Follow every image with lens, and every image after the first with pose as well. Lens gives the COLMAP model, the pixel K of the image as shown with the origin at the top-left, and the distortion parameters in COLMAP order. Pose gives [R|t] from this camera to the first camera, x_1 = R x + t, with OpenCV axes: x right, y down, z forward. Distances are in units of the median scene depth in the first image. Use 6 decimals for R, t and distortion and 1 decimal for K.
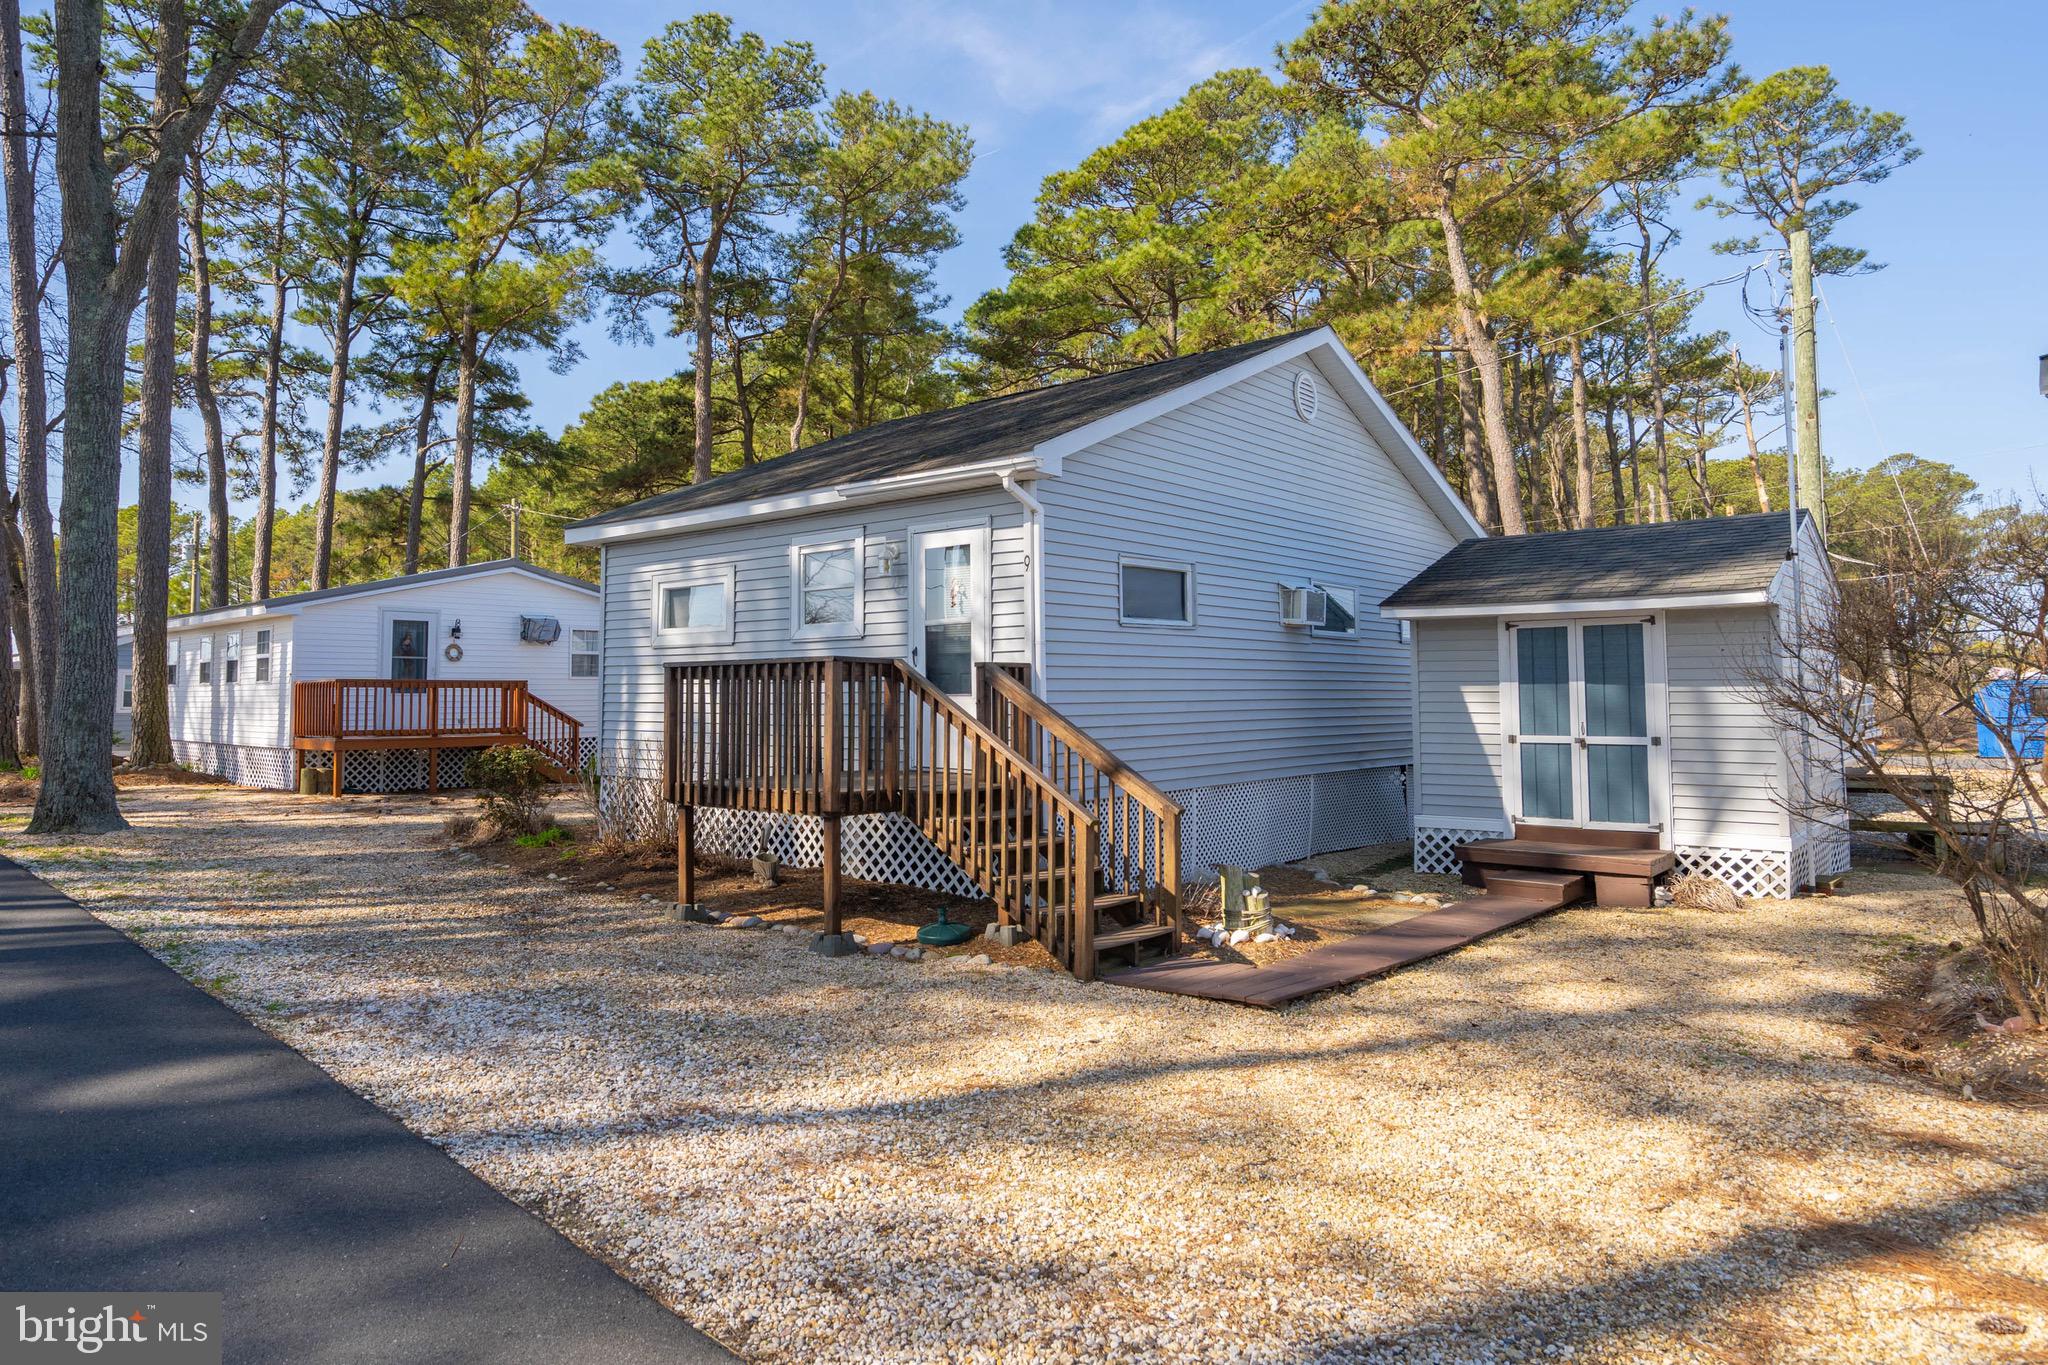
lens RADIAL K [[1237.5, 0, 932.3], [0, 1237.5, 636.9], [0, 0, 1]] dist [-0.001983, 0.004702]
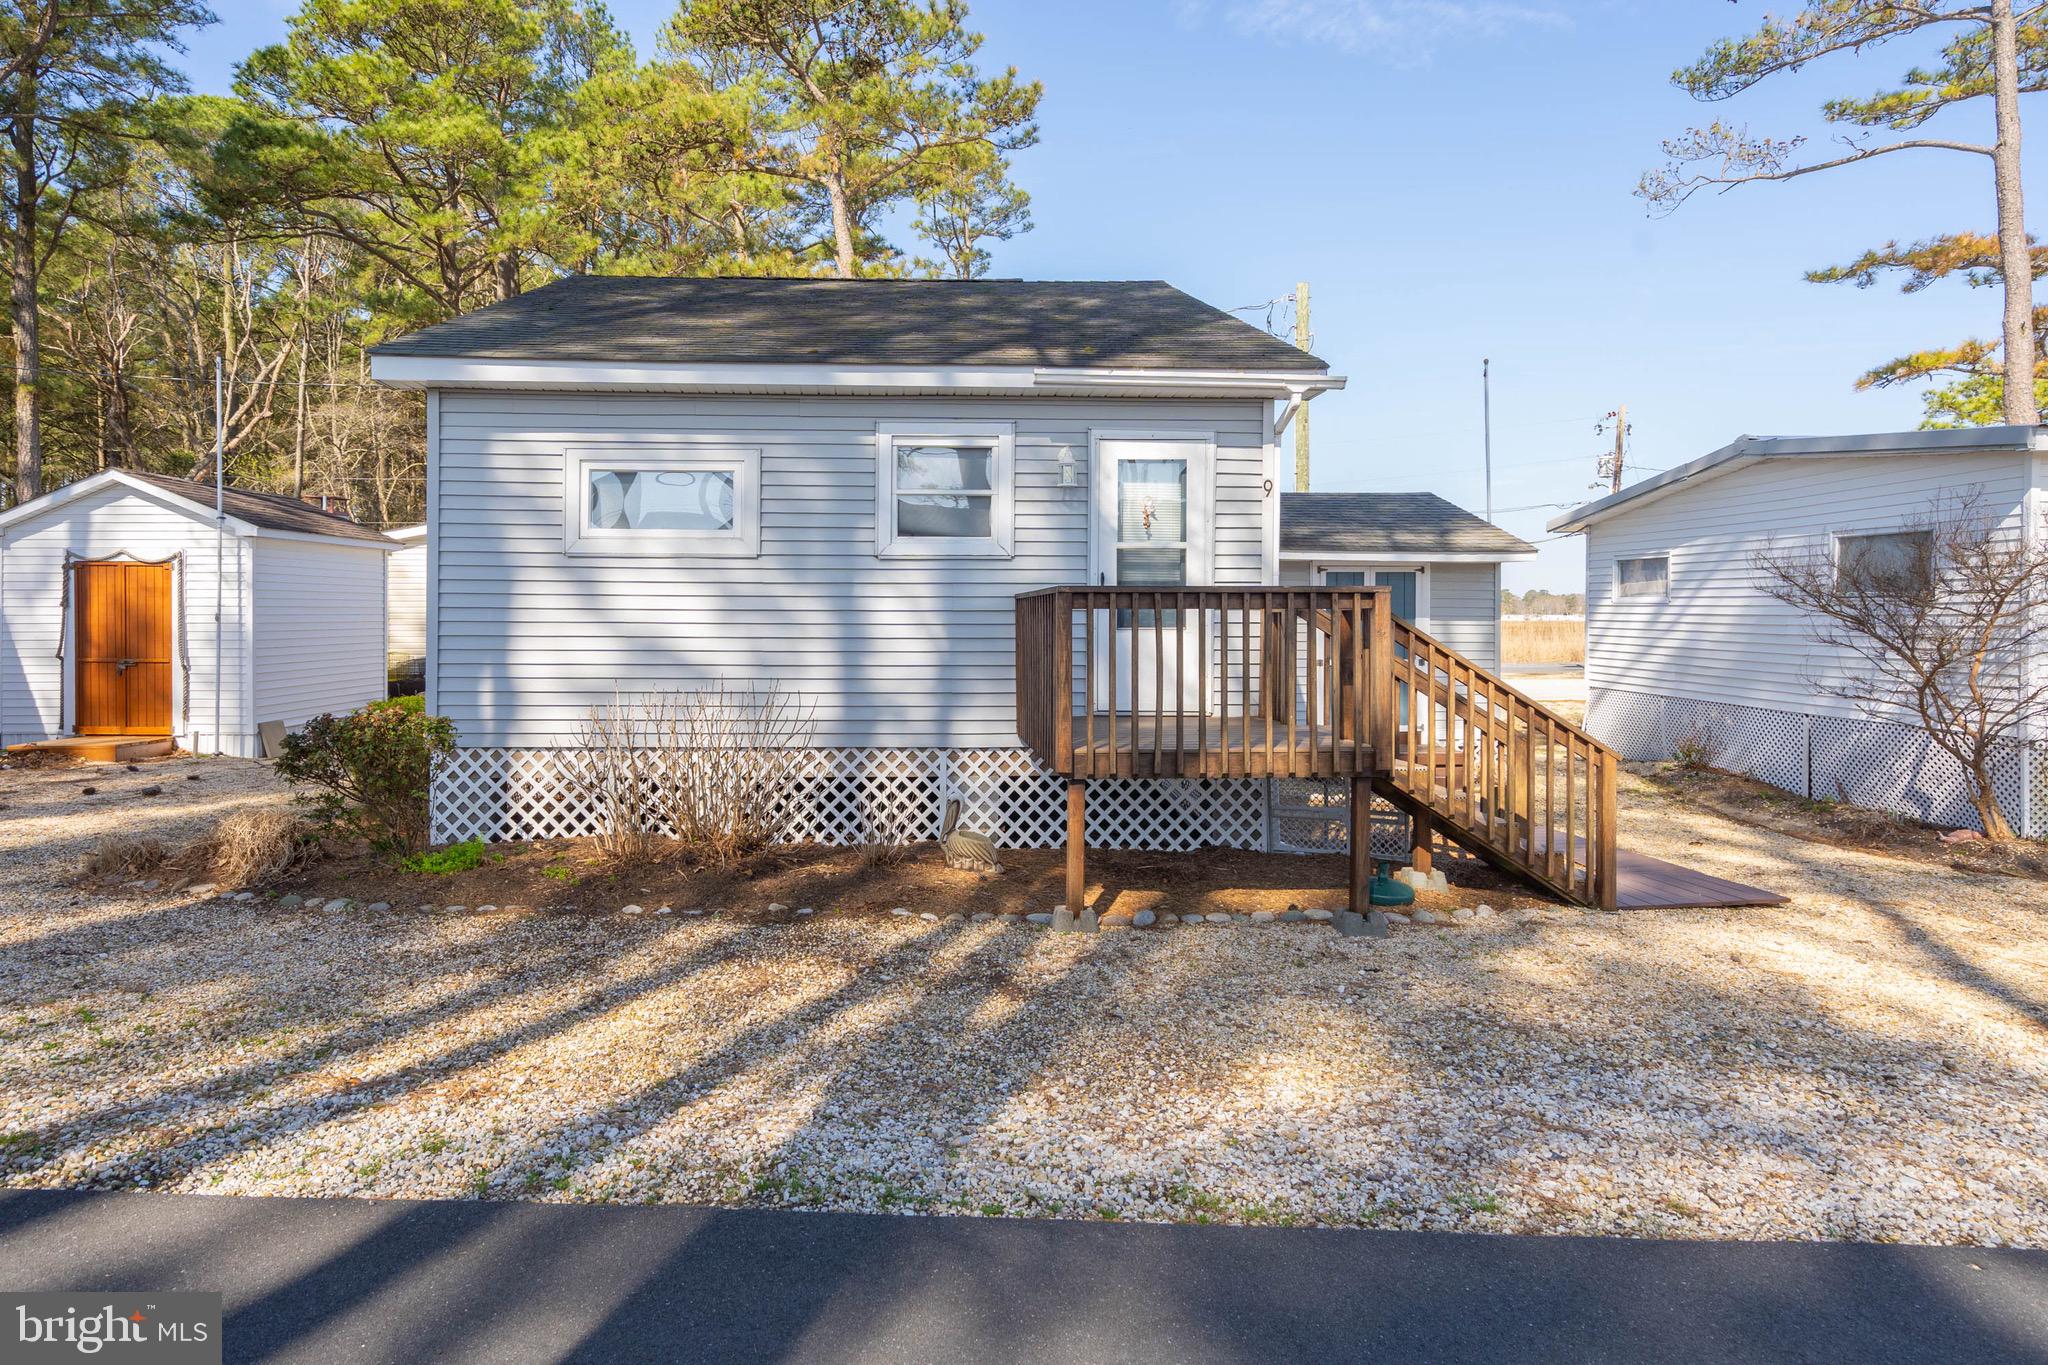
lens RADIAL K [[1145.7, 0, 940.4], [0, 1145.7, 645.2], [0, 0, 1]] dist [-0.003206, -0.000099]
pose [[0.704889, -0.012645, 0.709205, -0.543863], [-0.039739, 0.997567, 0.057284, 0.014293], [-0.708203, -0.068562, 0.702672, 0.427662]]
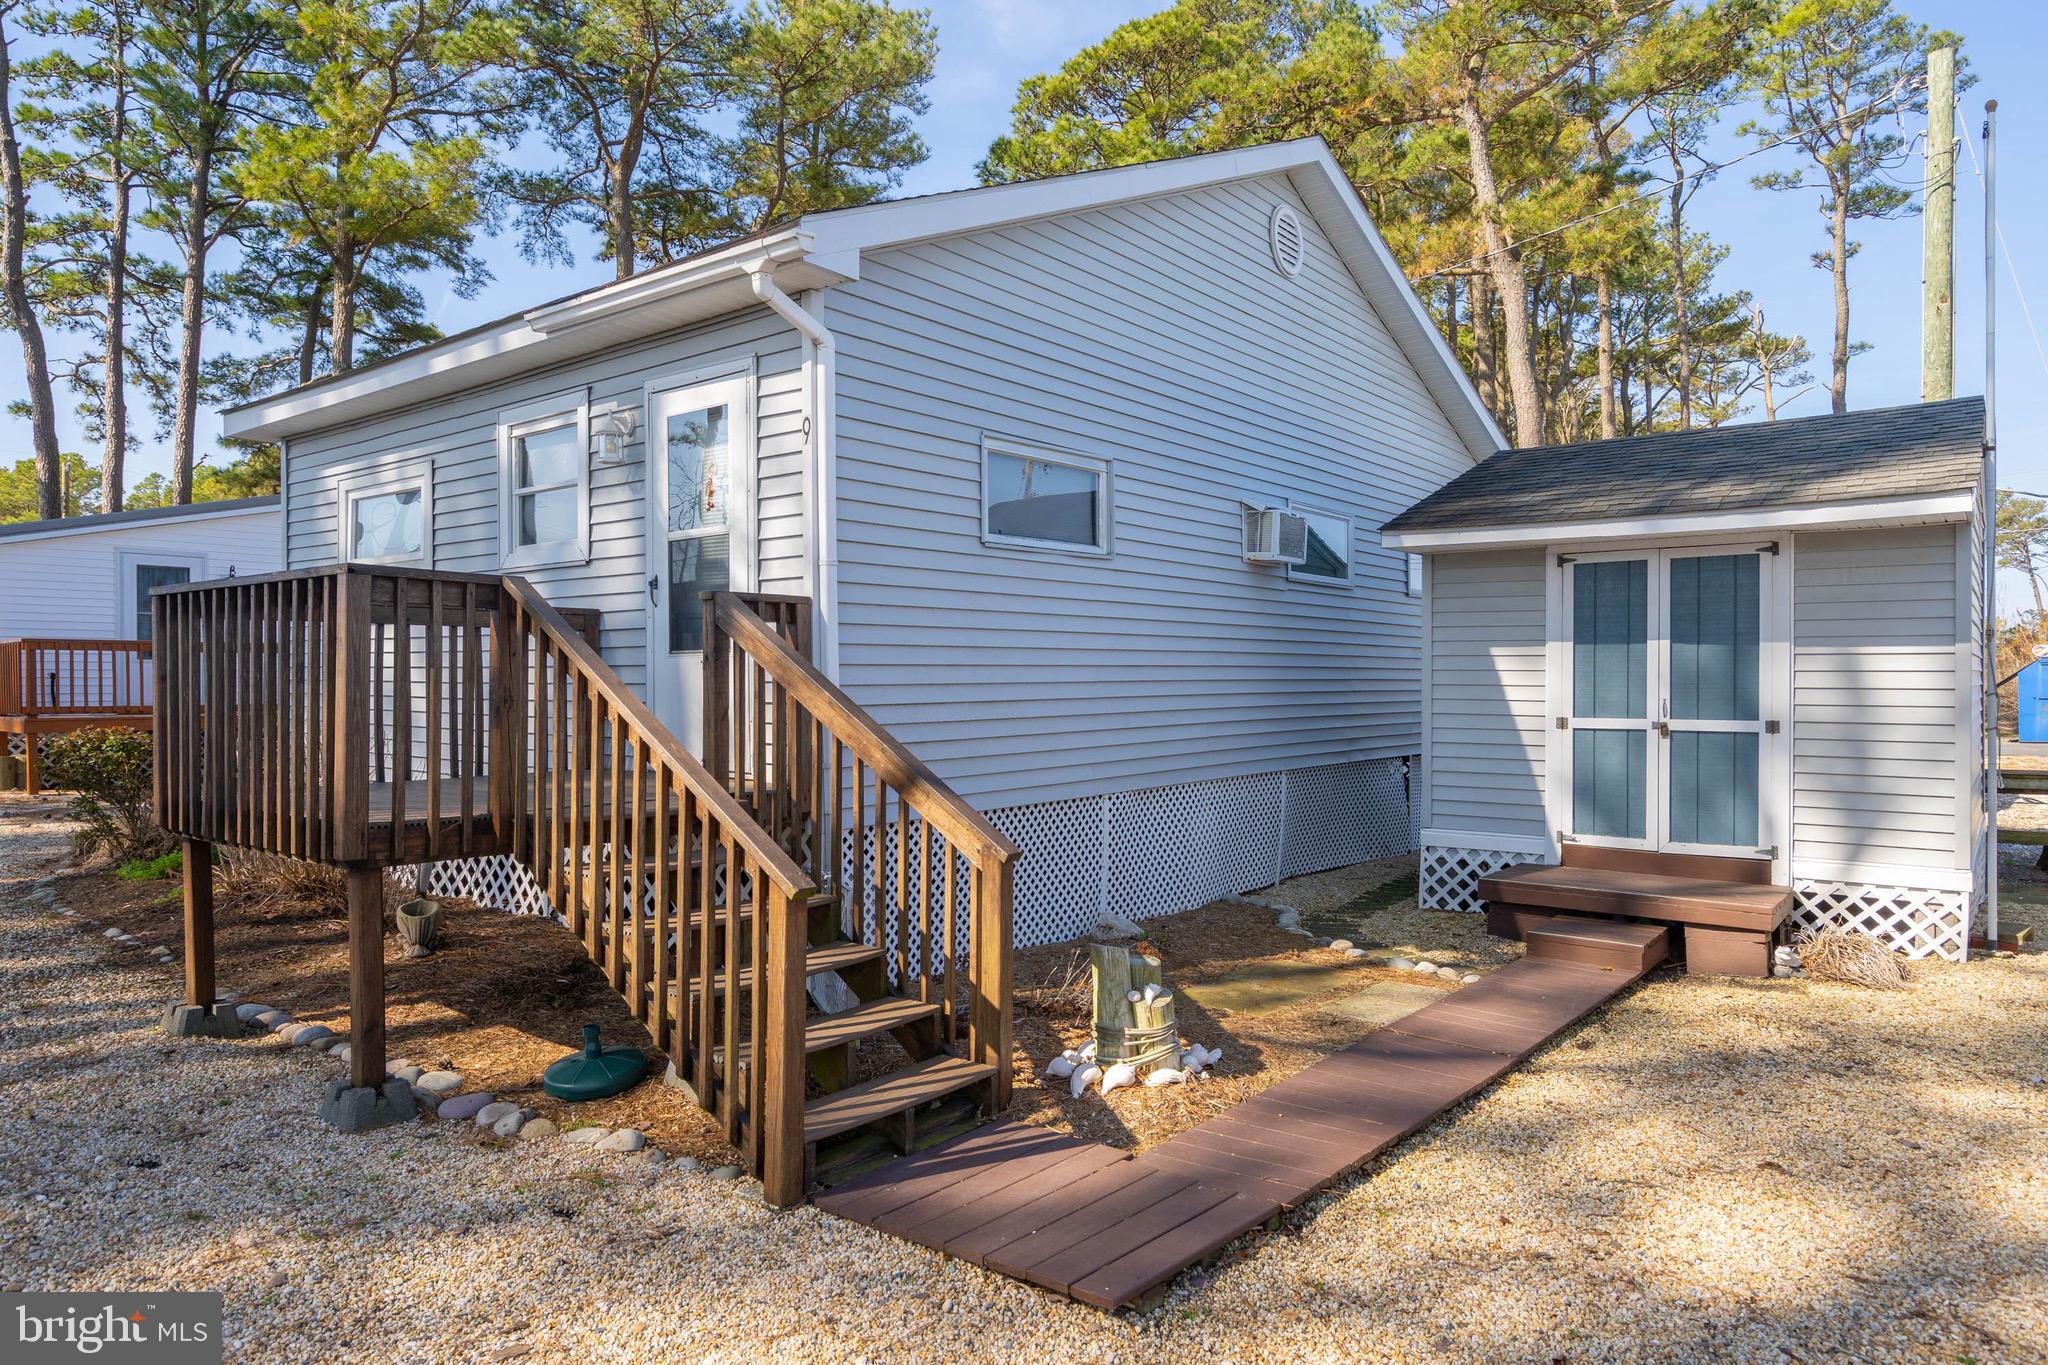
lens RADIAL K [[1259.3, 0, 1023.7], [0, 1259.3, 686.2], [0, 0, 1]] dist [0.002744, 0.000495]
pose [[0.997561, 0.004587, 0.069653, 0.106714], [-0.008510, 0.998387, 0.056138, 0.022424], [-0.069284, -0.056594, 0.995990, 0.287935]]
